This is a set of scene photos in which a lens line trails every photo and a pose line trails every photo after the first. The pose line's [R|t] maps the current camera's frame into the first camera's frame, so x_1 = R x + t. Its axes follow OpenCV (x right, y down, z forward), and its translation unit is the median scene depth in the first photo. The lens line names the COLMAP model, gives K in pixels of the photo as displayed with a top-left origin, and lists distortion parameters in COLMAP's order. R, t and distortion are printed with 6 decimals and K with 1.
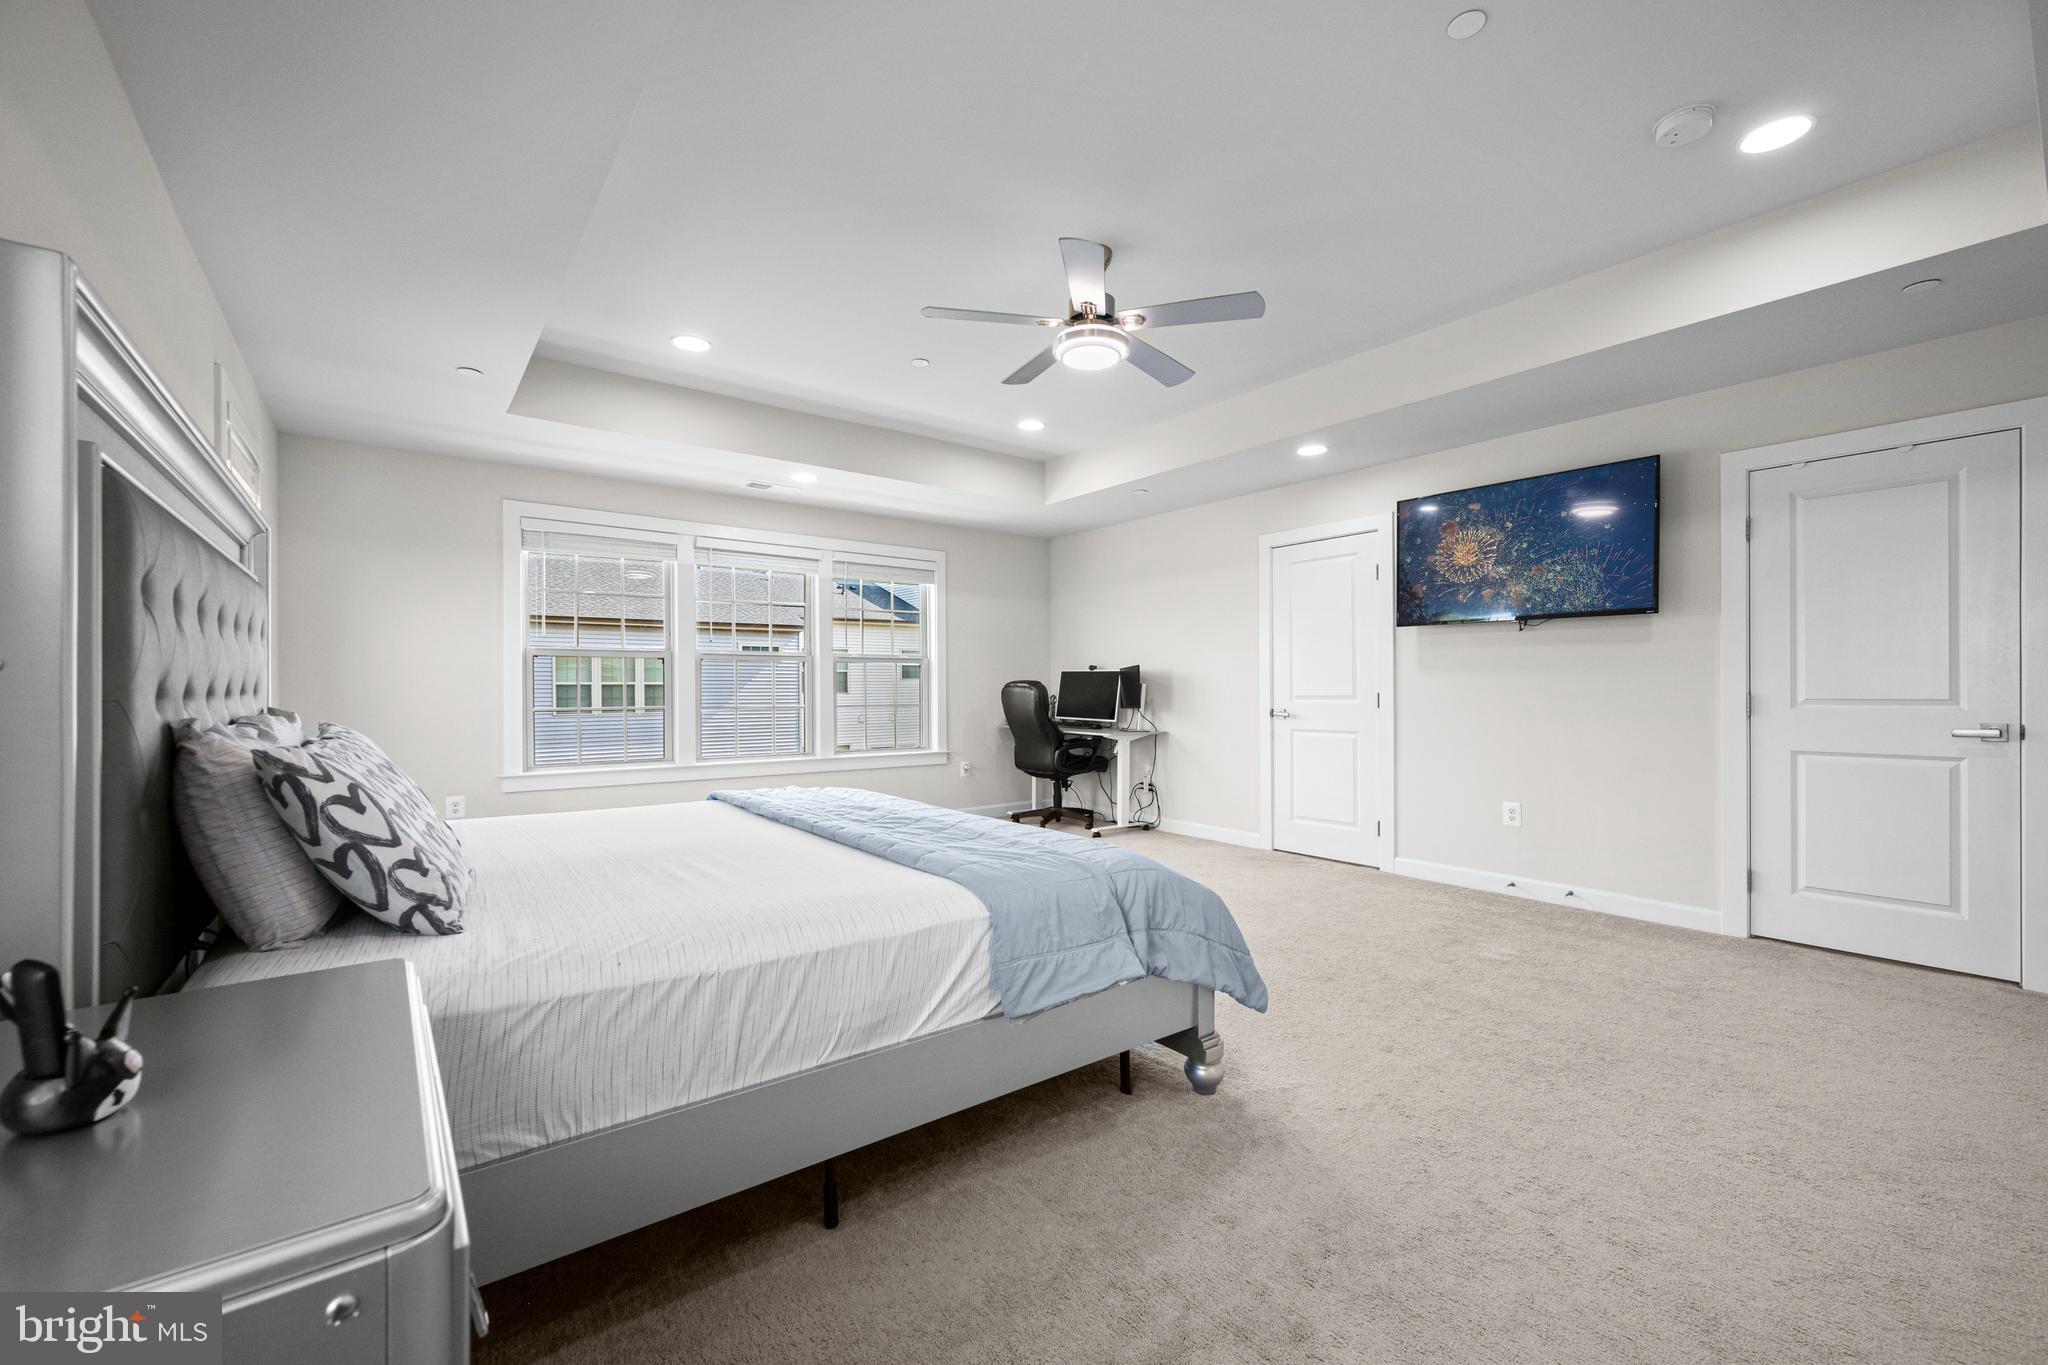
lens RADIAL K [[832.1, 0, 1024.0], [0, 832.1, 682.5], [0, 0, 1]] dist [-0.000146, 0.000020]
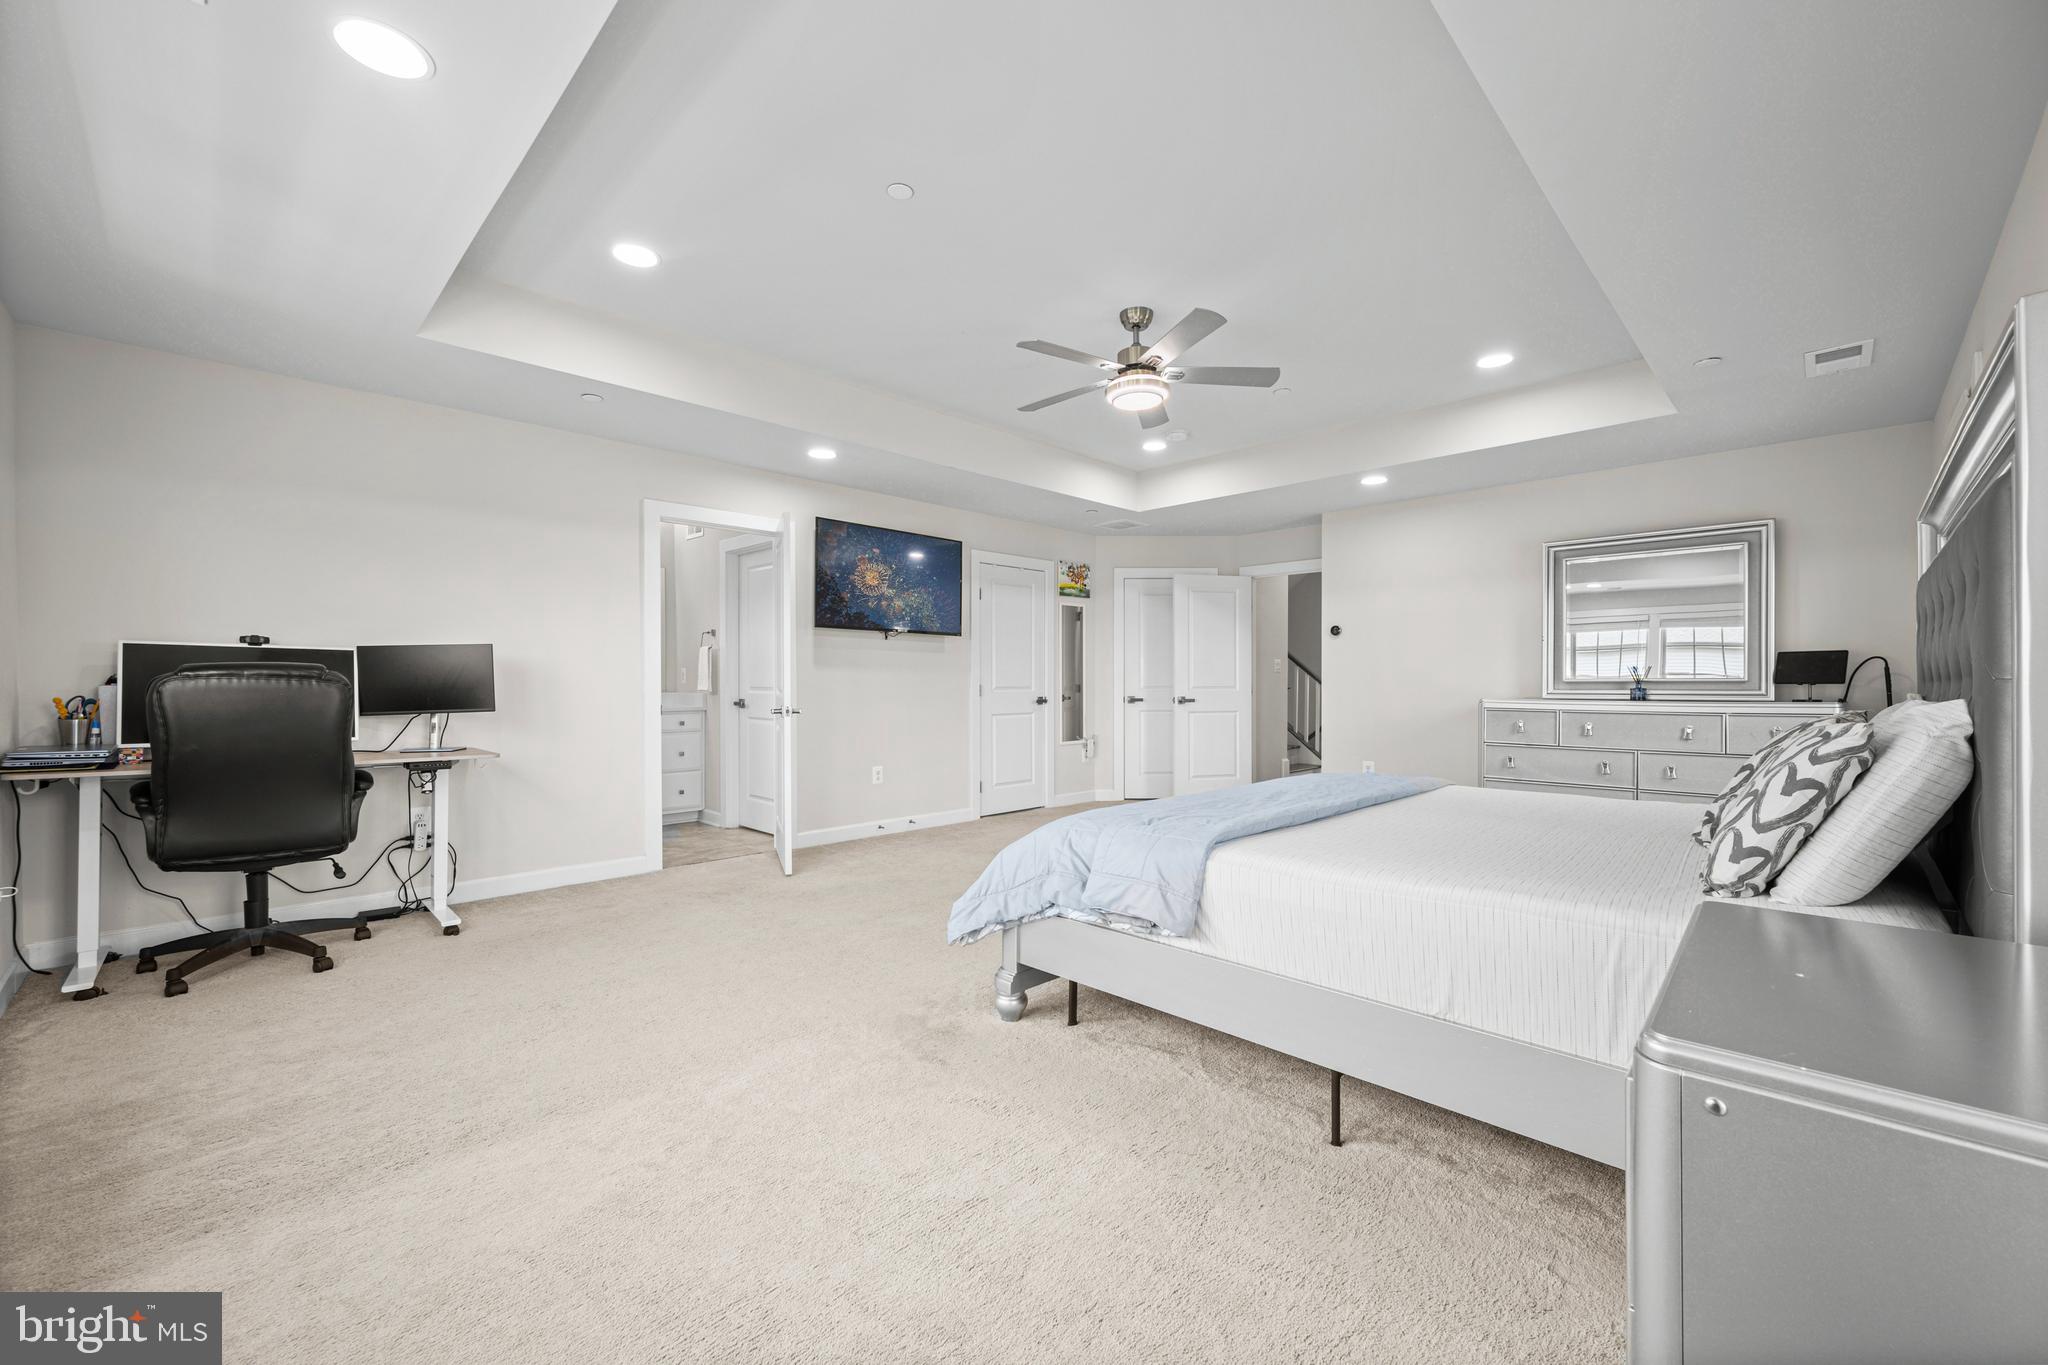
lens RADIAL K [[832.1, 0, 1024.0], [0, 832.1, 682.5], [0, 0, 1]] dist [-0.000146, 0.000020]
pose [[-0.143216, 0.003493, 0.989685, -0.780395], [-0.005703, 0.999974, -0.004355, 0.012903], [-0.989675, -0.006268, -0.143193, 0.960576]]
